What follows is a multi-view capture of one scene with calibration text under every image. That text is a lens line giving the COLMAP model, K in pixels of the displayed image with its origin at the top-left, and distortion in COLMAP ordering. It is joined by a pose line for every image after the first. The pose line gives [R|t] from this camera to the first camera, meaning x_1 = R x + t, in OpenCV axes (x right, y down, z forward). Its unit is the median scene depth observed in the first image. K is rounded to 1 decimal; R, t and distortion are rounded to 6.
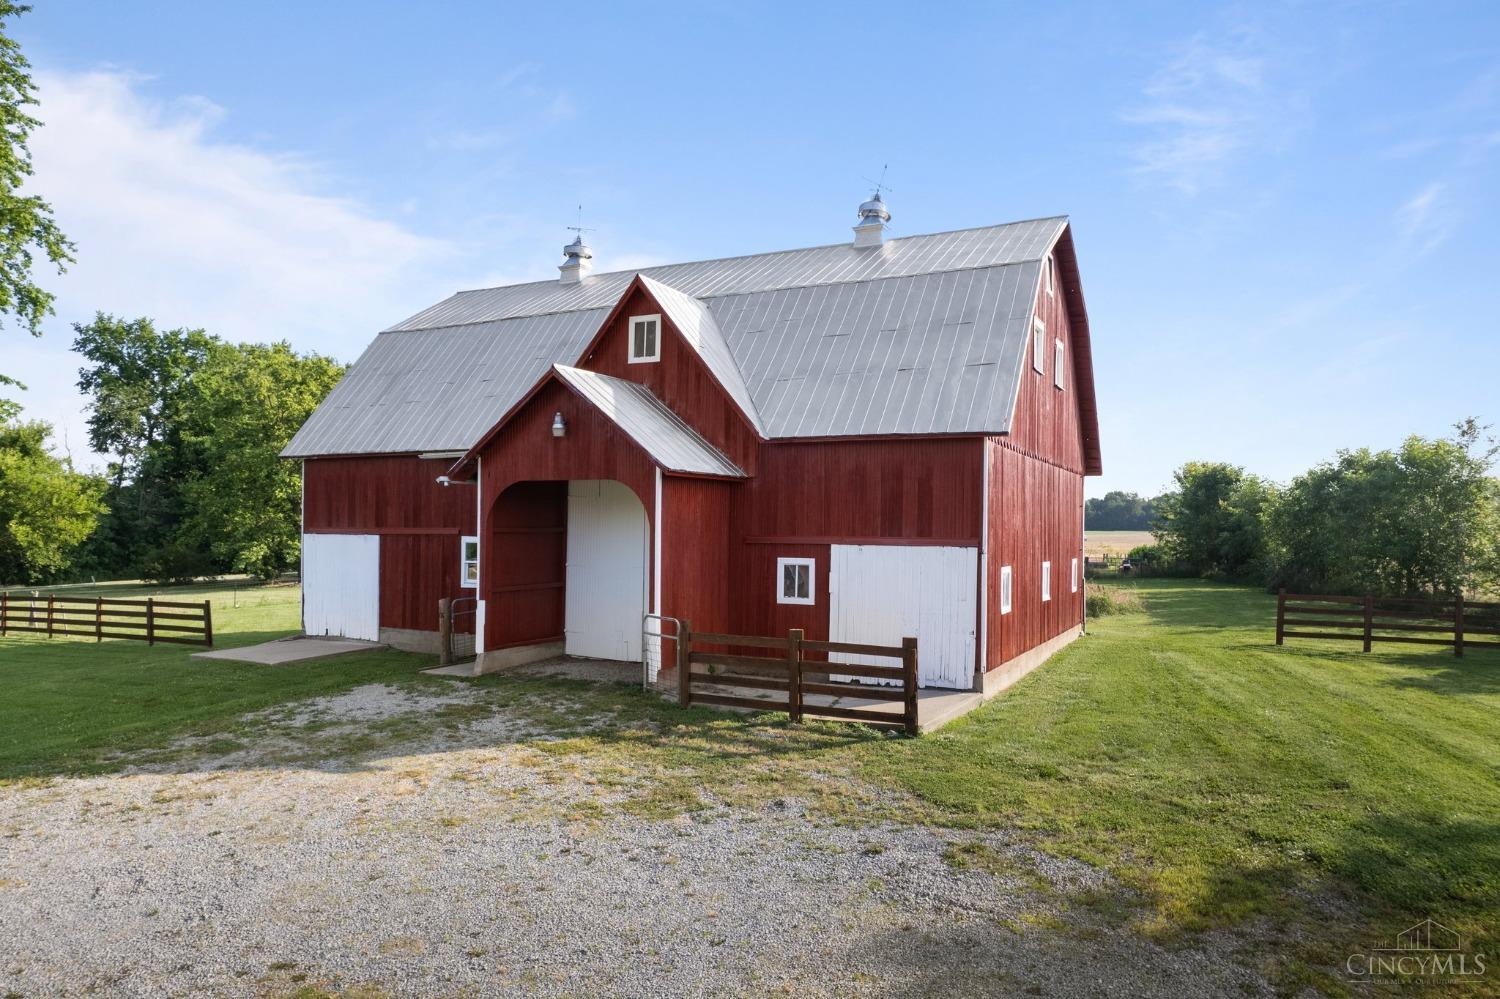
lens RADIAL K [[982.3, 0, 762.9], [0, 982.3, 516.4], [0, 0, 1]] dist [-0.079126, 0.069290]
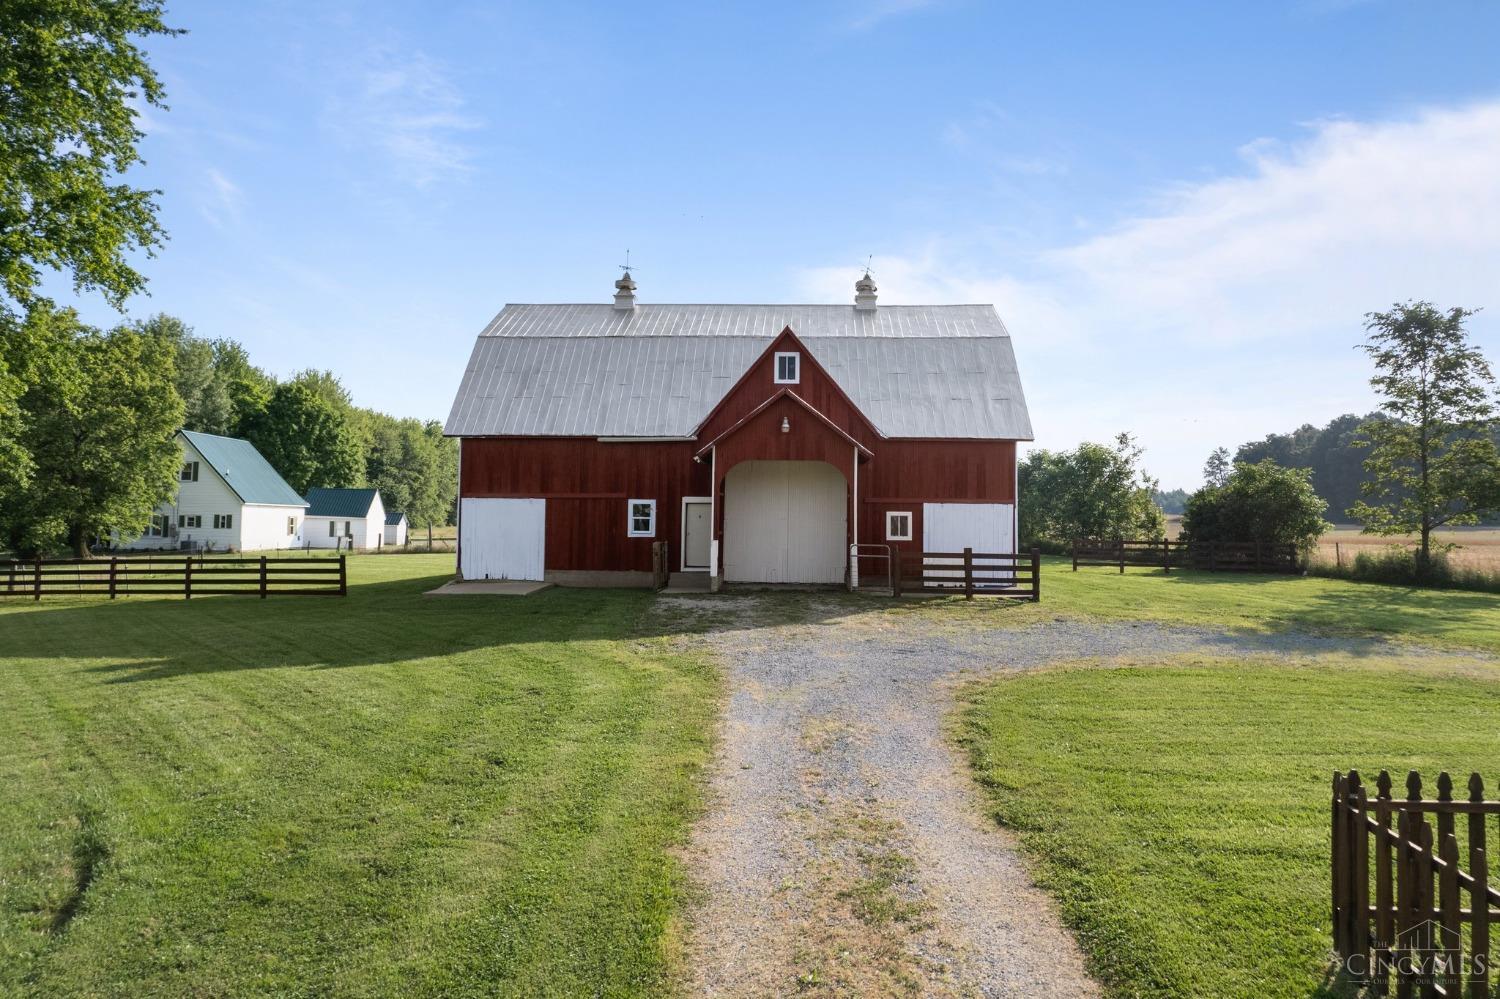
lens RADIAL K [[975.5, 0, 740.2], [0, 975.5, 465.4], [0, 0, 1]] dist [-0.068914, 0.060908]
pose [[0.919321, 0.019880, 0.393006, -0.697739], [-0.005139, 0.999244, -0.038525, 0.024197], [-0.393474, 0.033397, 0.918729, -0.312127]]
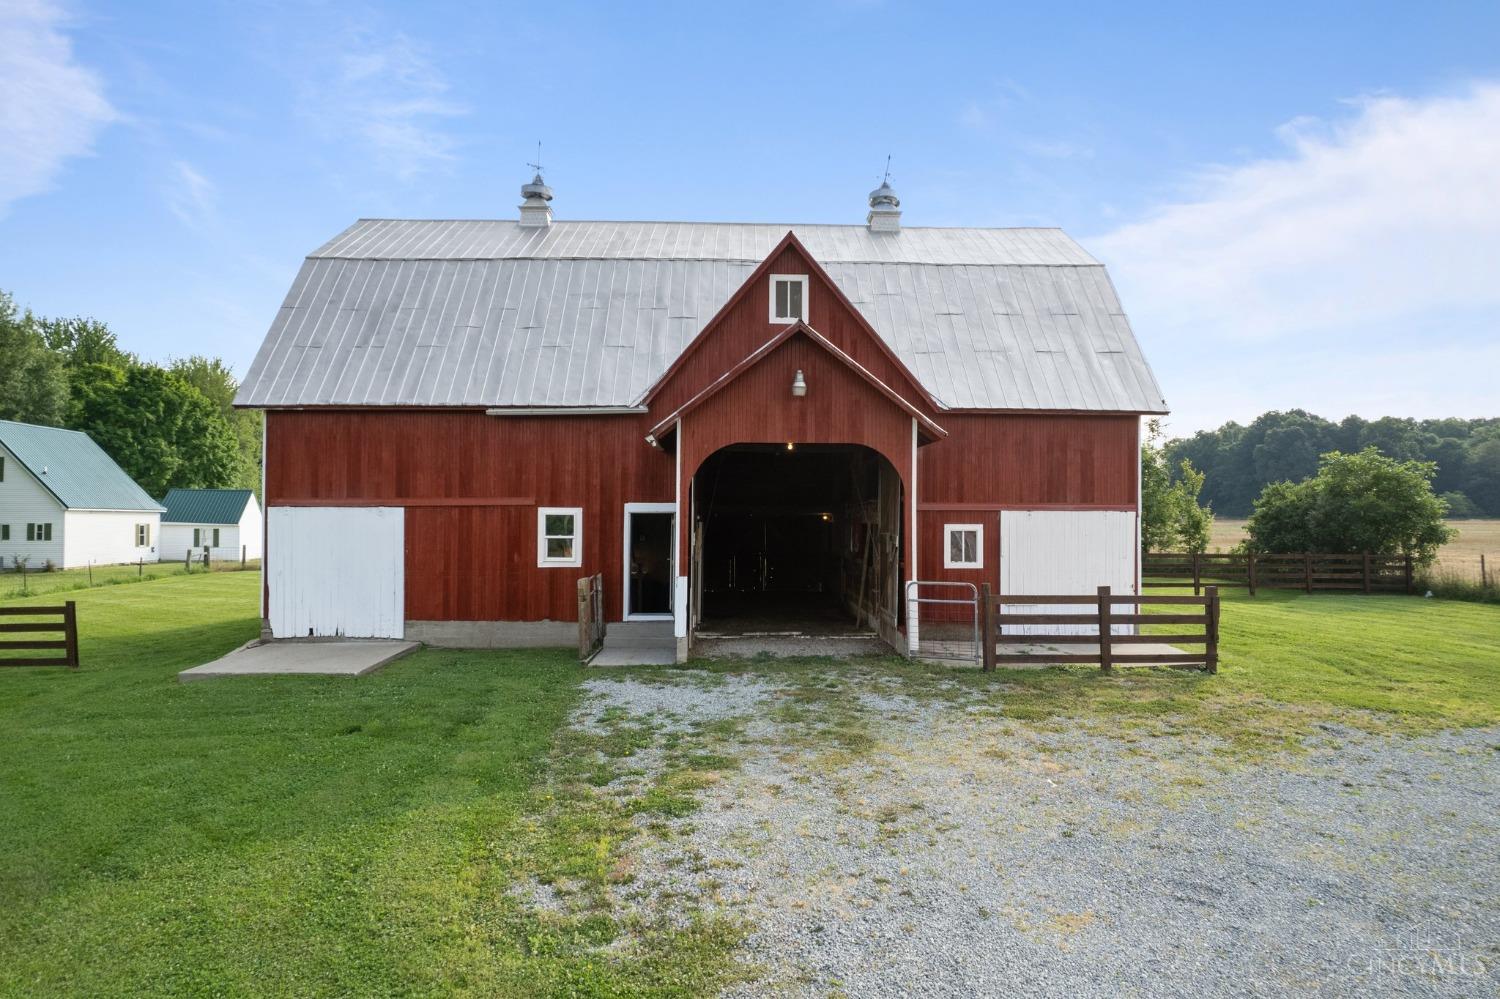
lens RADIAL K [[961.5, 0, 747.0], [0, 961.5, 504.8], [0, 0, 1]] dist [-0.074516, 0.068730]
pose [[0.884793, -0.002491, 0.465977, -0.535620], [0.000317, 0.999989, 0.004742, 0.013890], [-0.465984, -0.004048, 0.884784, 0.170079]]
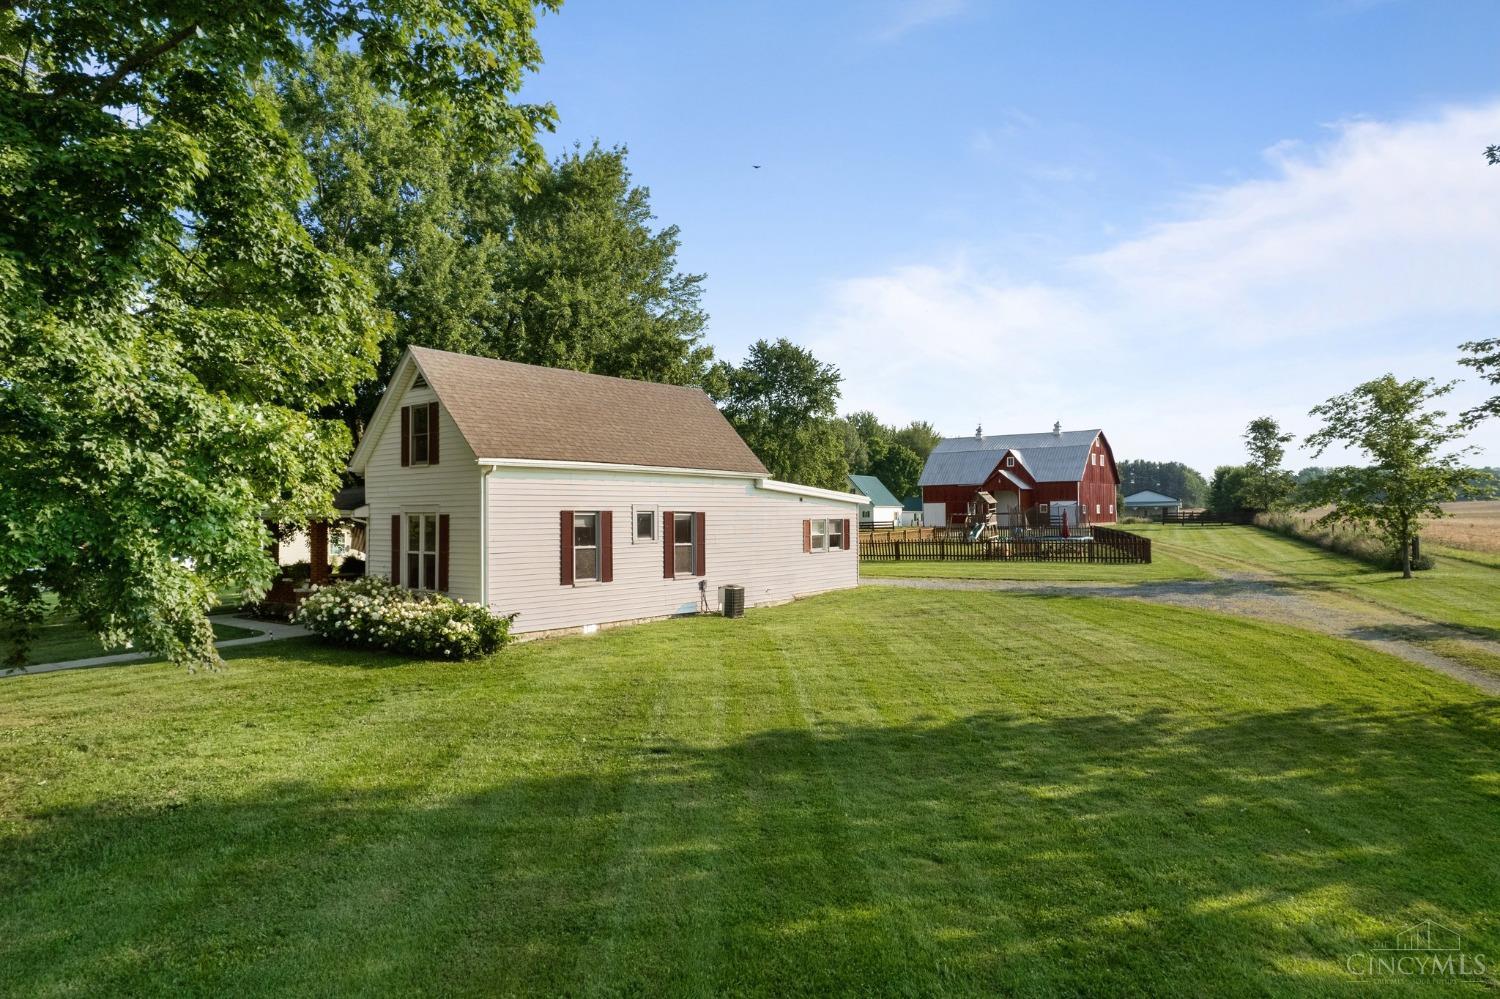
lens RADIAL K [[955.2, 0, 756.5], [0, 955.2, 502.4], [0, 0, 1]] dist [-0.073696, 0.059042]
pose [[0.976945, -0.023478, -0.212198, -0.326287], [0.023387, 0.999722, -0.002939, 0.009456], [0.212208, -0.002091, 0.977222, -3.626134]]
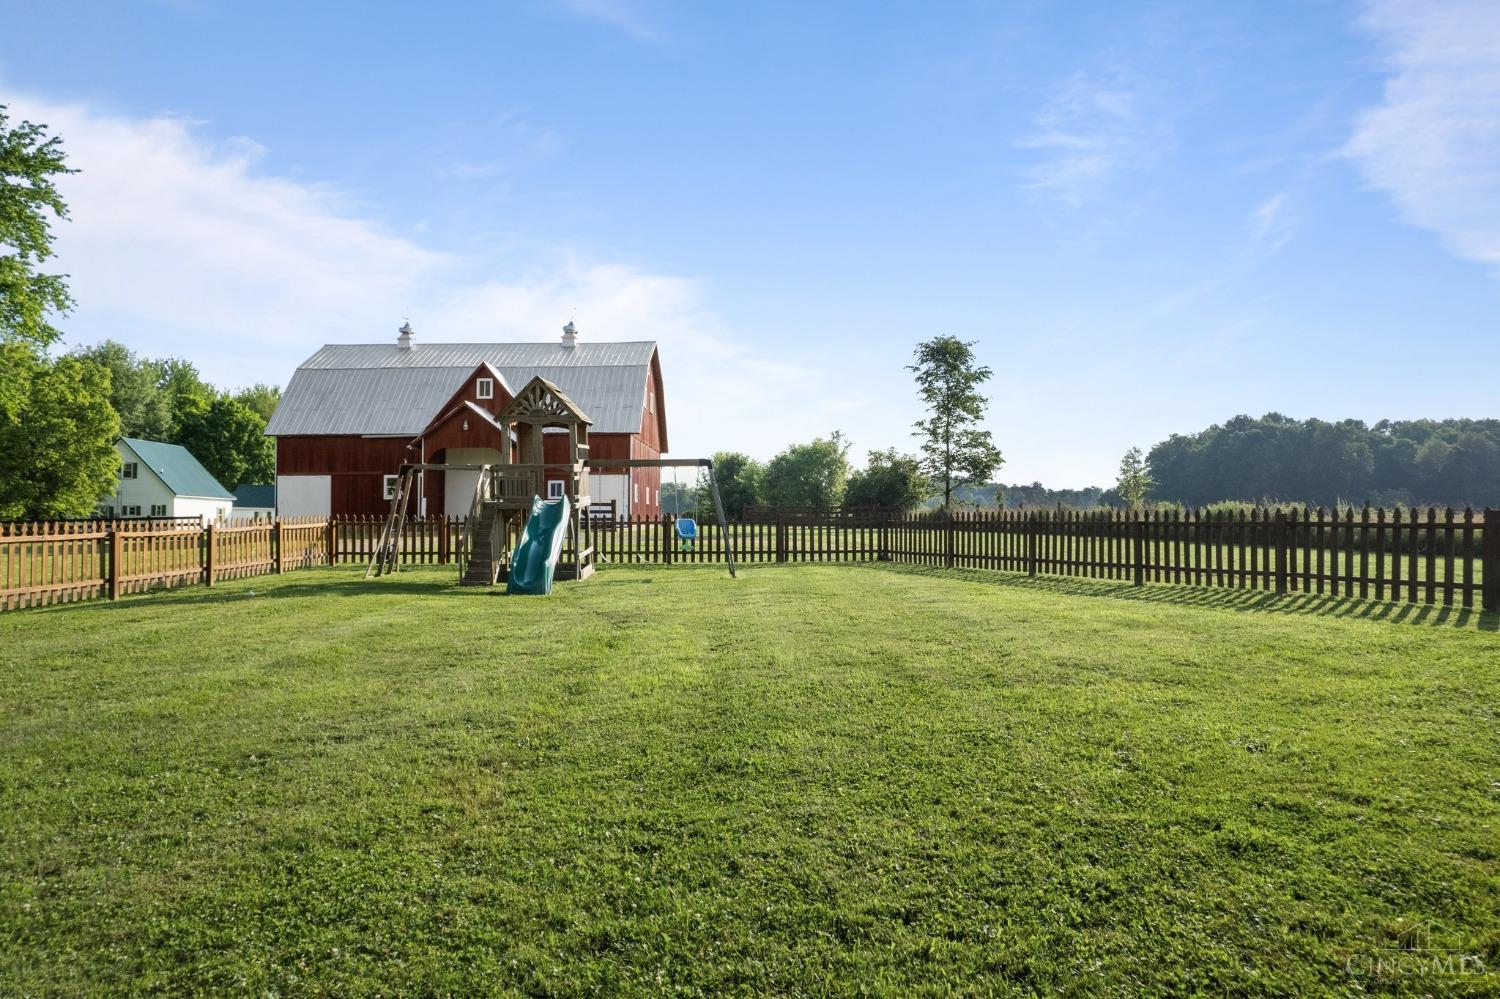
lens RADIAL K [[955.2, 0, 756.5], [0, 955.2, 502.4], [0, 0, 1]] dist [-0.073696, 0.059042]
pose [[0.905034, -0.003994, 0.425320, -0.447508], [0.007016, 0.999960, -0.005540, 0.095936], [-0.425281, 0.007998, 0.905026, -1.184410]]
